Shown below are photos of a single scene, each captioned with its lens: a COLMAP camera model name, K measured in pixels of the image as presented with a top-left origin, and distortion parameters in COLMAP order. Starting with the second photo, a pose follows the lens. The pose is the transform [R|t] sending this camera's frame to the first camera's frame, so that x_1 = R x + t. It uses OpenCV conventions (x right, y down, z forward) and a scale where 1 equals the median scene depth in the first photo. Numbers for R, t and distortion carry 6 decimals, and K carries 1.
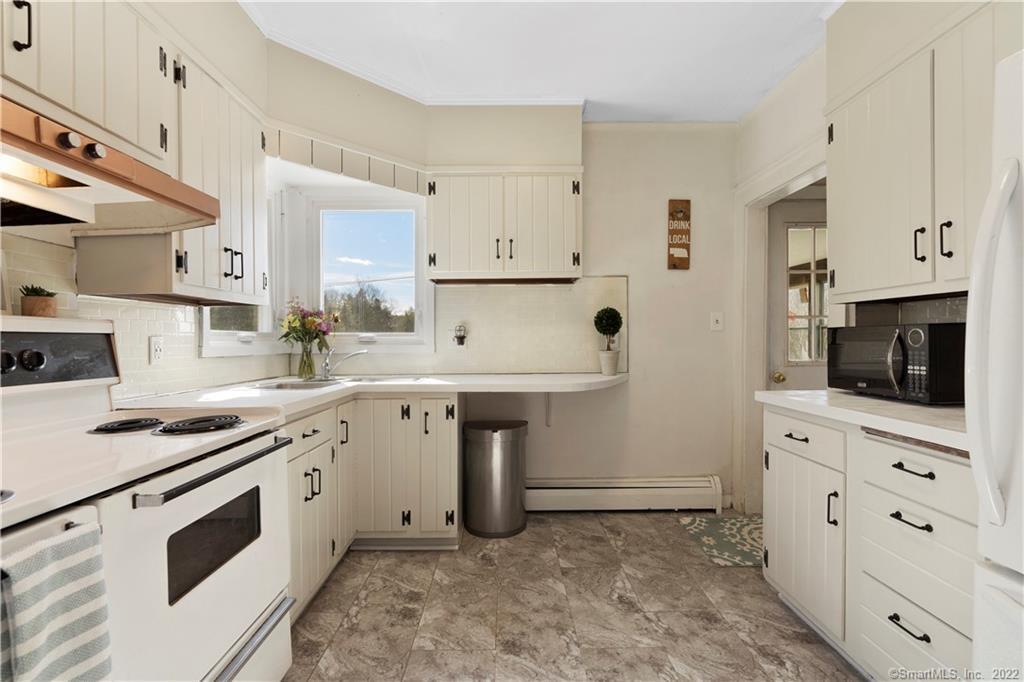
lens RADIAL K [[475.0, 0, 504.4], [0, 475.0, 348.5], [0, 0, 1]] dist [0.000012, 0.000507]
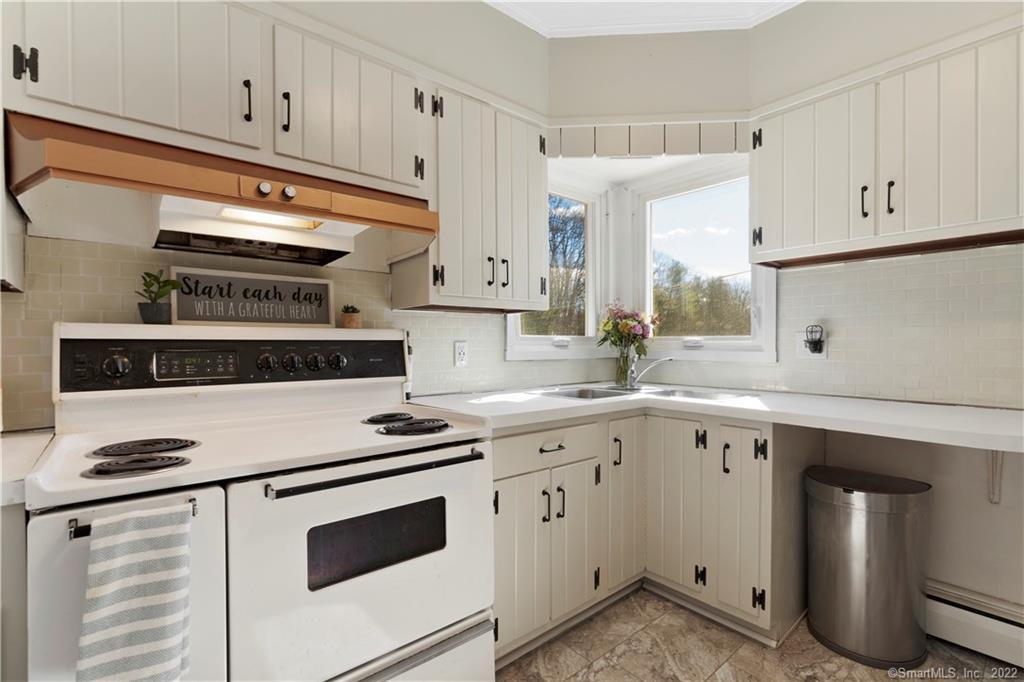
lens RADIAL K [[474.2, 0, 514.4], [0, 474.2, 349.1], [0, 0, 1]] dist [-0.002804, 0.000186]
pose [[0.651691, 0.015977, -0.758316, 0.177133], [-0.015509, 0.999850, 0.007738, -0.014186], [0.758326, 0.006718, 0.651841, 0.264973]]
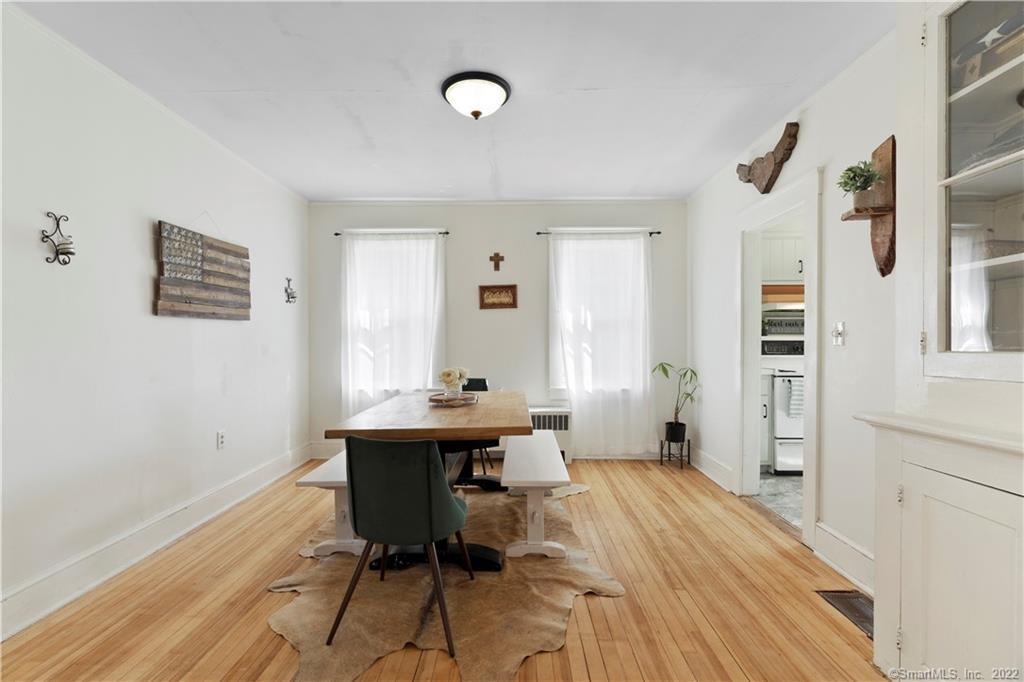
lens RADIAL K [[469.6, 0, 512.0], [0, 469.6, 341.0], [0, 0, 1]] dist [-0.004250, 0.000236]
pose [[0.004741, 0.000521, -0.999989, 1.309470], [-0.016244, 0.999868, 0.000444, 0.002726], [0.999857, 0.016242, 0.004749, -0.695931]]
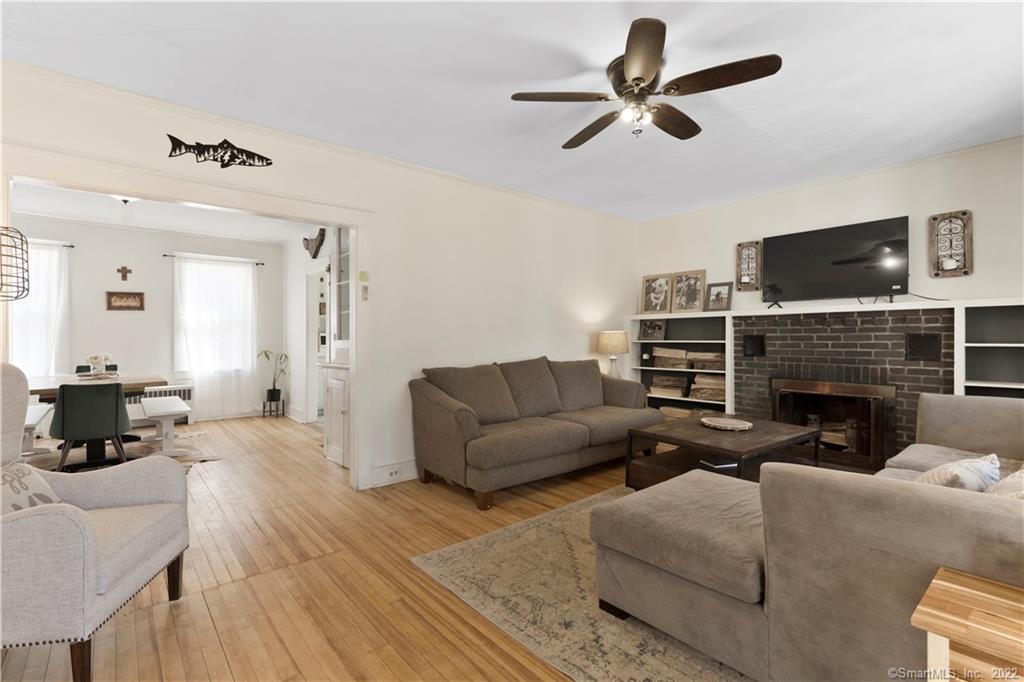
lens RADIAL K [[475.9, 0, 508.4], [0, 475.9, 336.7], [0, 0, 1]] dist [-0.002320, 0.000516]
pose [[0.651205, 0.000993, -0.758901, 2.553759], [-0.014179, 0.999841, -0.010858, 0.008097], [0.758769, 0.017831, 0.651115, -0.840361]]
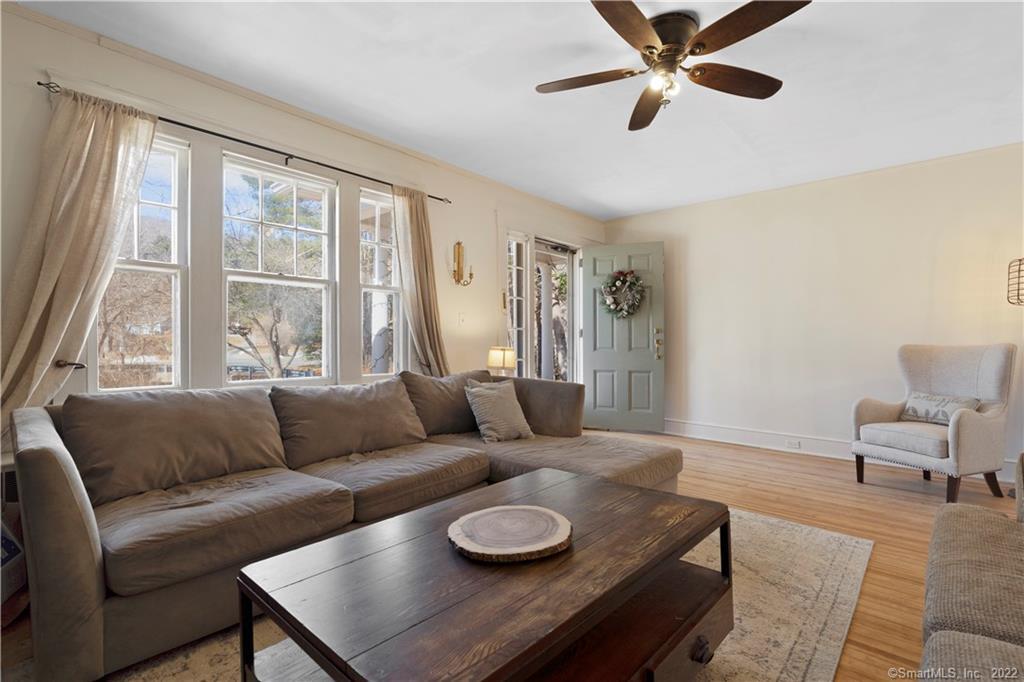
lens RADIAL K [[475.9, 0, 508.4], [0, 475.9, 336.7], [0, 0, 1]] dist [-0.002320, 0.000516]
pose [[-0.740615, 0.000932, 0.671929, 1.551700], [0.008828, 0.999926, 0.008345, 0.006618], [-0.671871, 0.012112, -0.740569, 0.957689]]
